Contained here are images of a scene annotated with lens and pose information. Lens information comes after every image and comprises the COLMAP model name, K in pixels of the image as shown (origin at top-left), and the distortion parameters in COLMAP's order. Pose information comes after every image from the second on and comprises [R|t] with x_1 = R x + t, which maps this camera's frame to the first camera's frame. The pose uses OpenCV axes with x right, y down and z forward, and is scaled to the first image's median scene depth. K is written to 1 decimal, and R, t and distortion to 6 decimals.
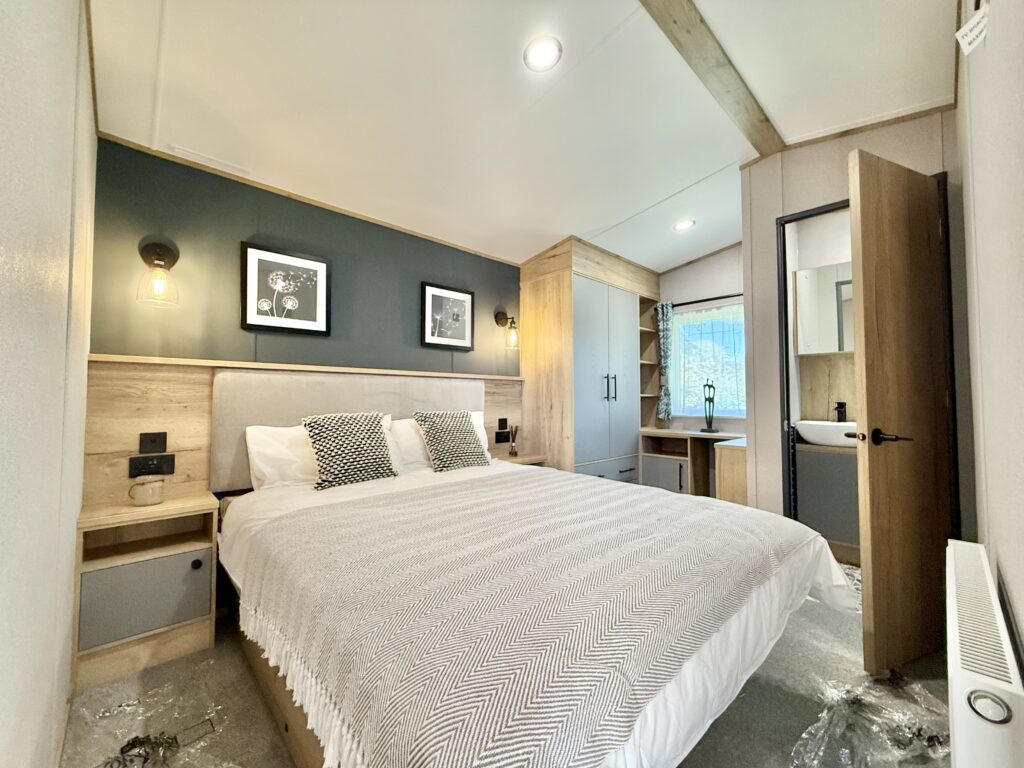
lens RADIAL K [[409.6, 0, 512.0], [0, 409.6, 384.0], [0, 0, 1]] dist [0.000776, 0.000011]
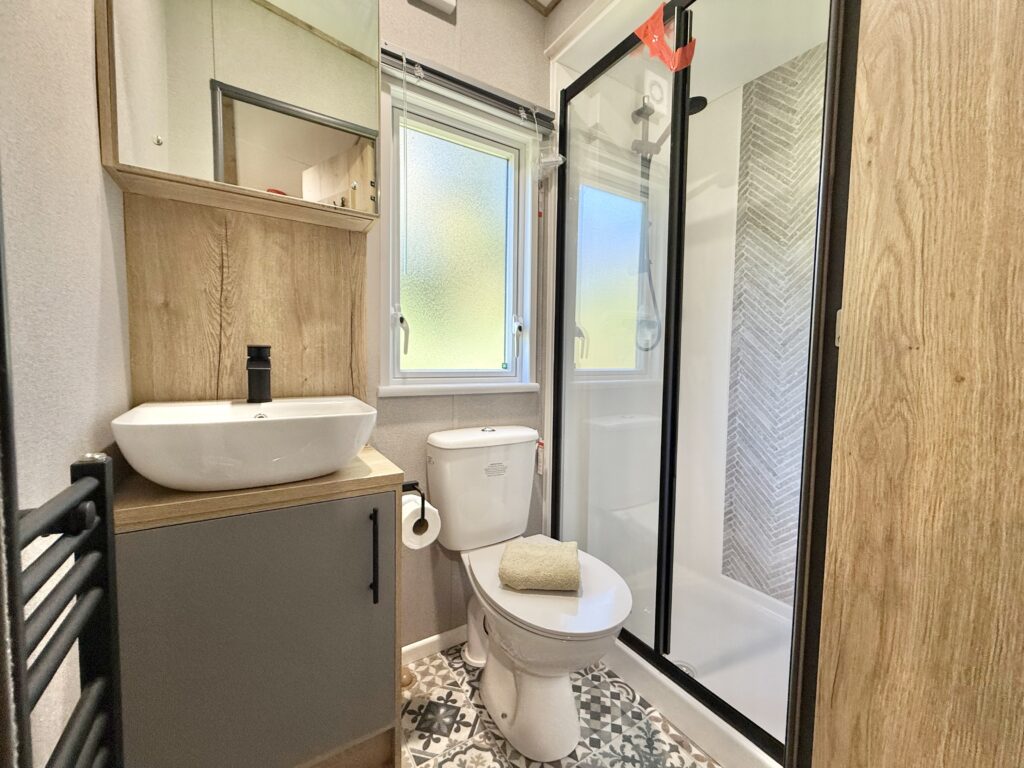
lens RADIAL K [[409.6, 0, 512.0], [0, 409.6, 384.0], [0, 0, 1]] dist [0.000776, 0.000011]
pose [[0.198115, -0.055575, 0.978602, 0.482189], [-0.051355, 0.996431, 0.066985, 0.040713], [-0.978833, -0.063527, 0.194554, 0.690121]]
